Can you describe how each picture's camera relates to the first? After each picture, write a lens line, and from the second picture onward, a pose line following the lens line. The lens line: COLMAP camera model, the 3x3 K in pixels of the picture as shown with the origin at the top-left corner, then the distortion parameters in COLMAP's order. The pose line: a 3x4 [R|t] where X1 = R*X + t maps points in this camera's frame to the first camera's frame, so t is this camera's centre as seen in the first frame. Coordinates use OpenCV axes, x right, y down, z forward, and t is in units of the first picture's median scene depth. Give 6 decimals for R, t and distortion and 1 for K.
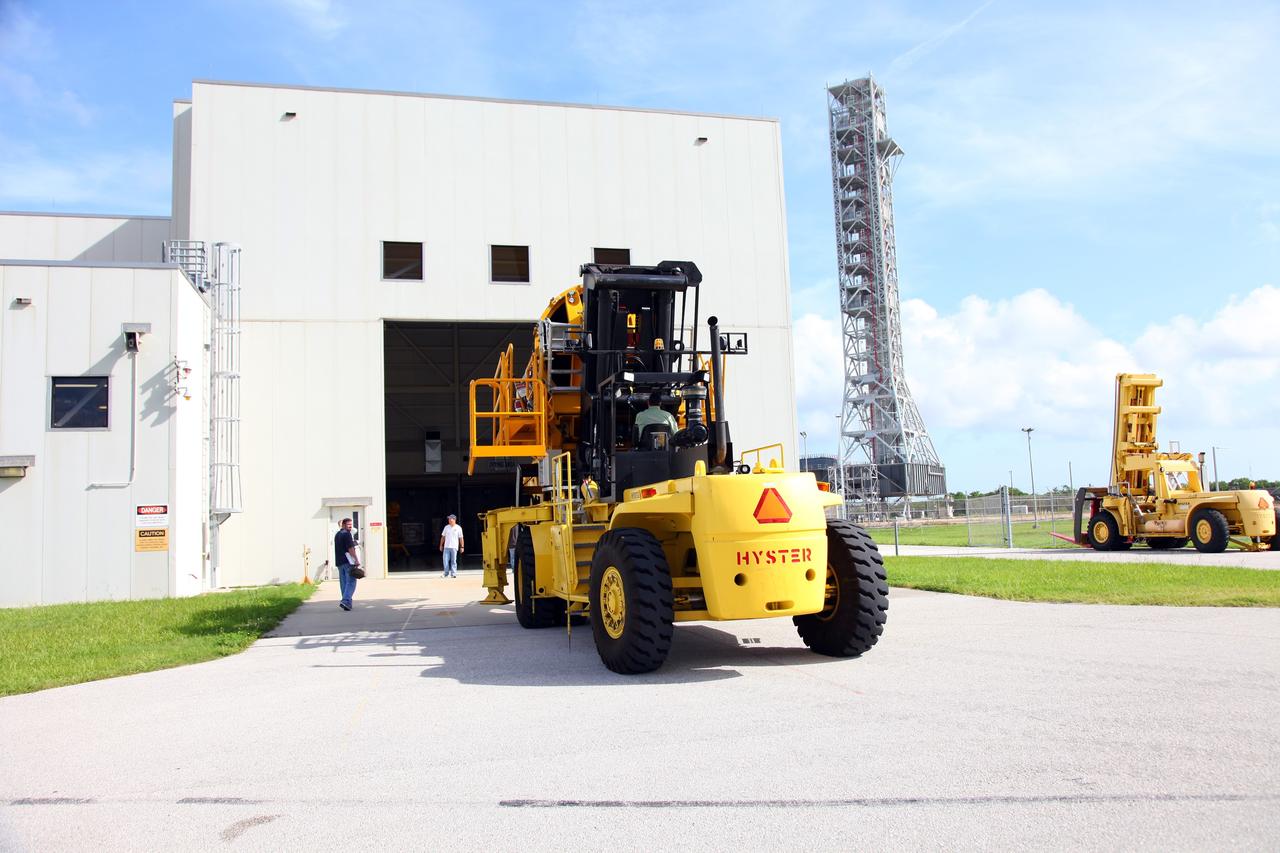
lens RADIAL K [[880.7, 0, 642.6], [0, 880.7, 421.7], [0, 0, 1]] dist [-0.118860, 0.075135]
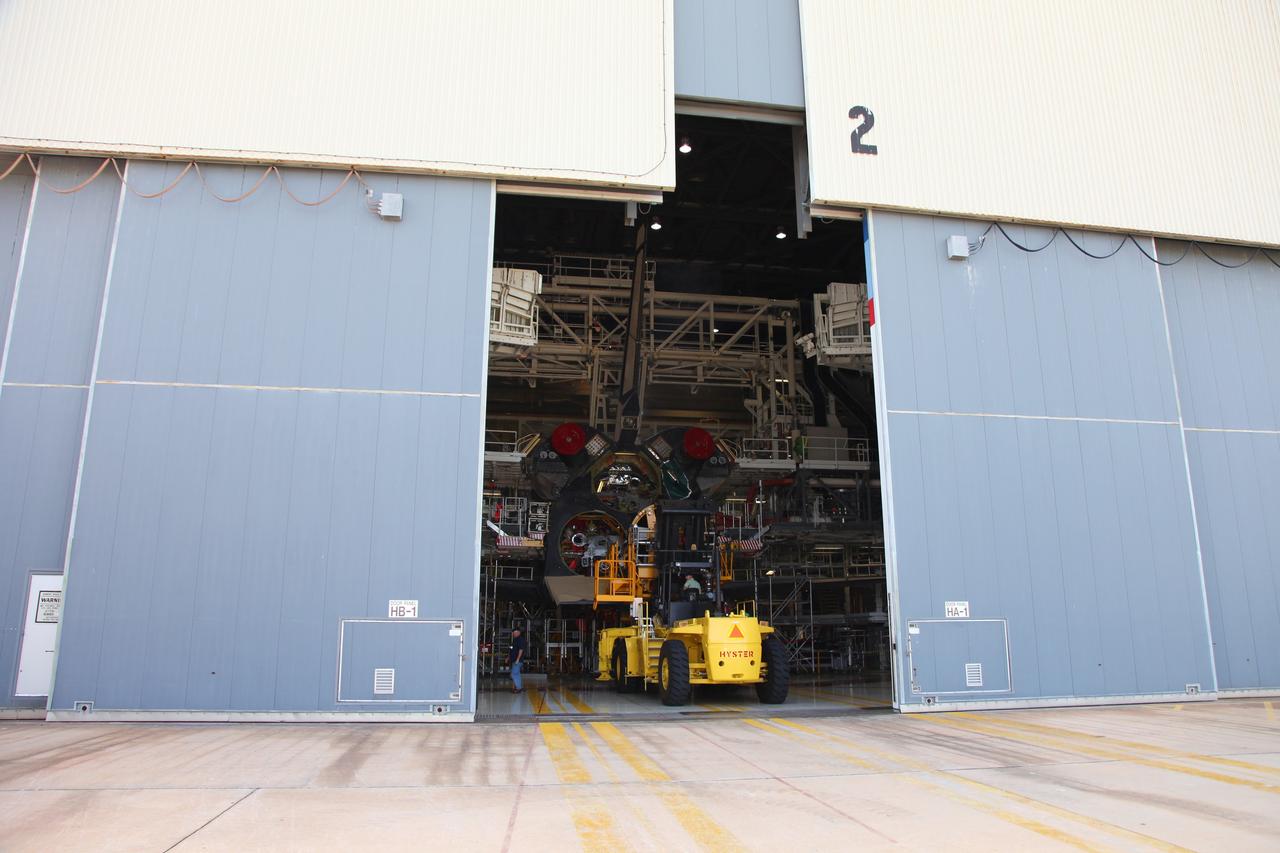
lens RADIAL K [[880.7, 0, 642.6], [0, 880.7, 421.7], [0, 0, 1]] dist [-0.118860, 0.075135]
pose [[0.996594, 0.012214, -0.081555, 0.059782], [-0.022883, 0.991092, -0.131197, -0.104166], [0.079226, 0.132616, 0.987996, -0.979507]]
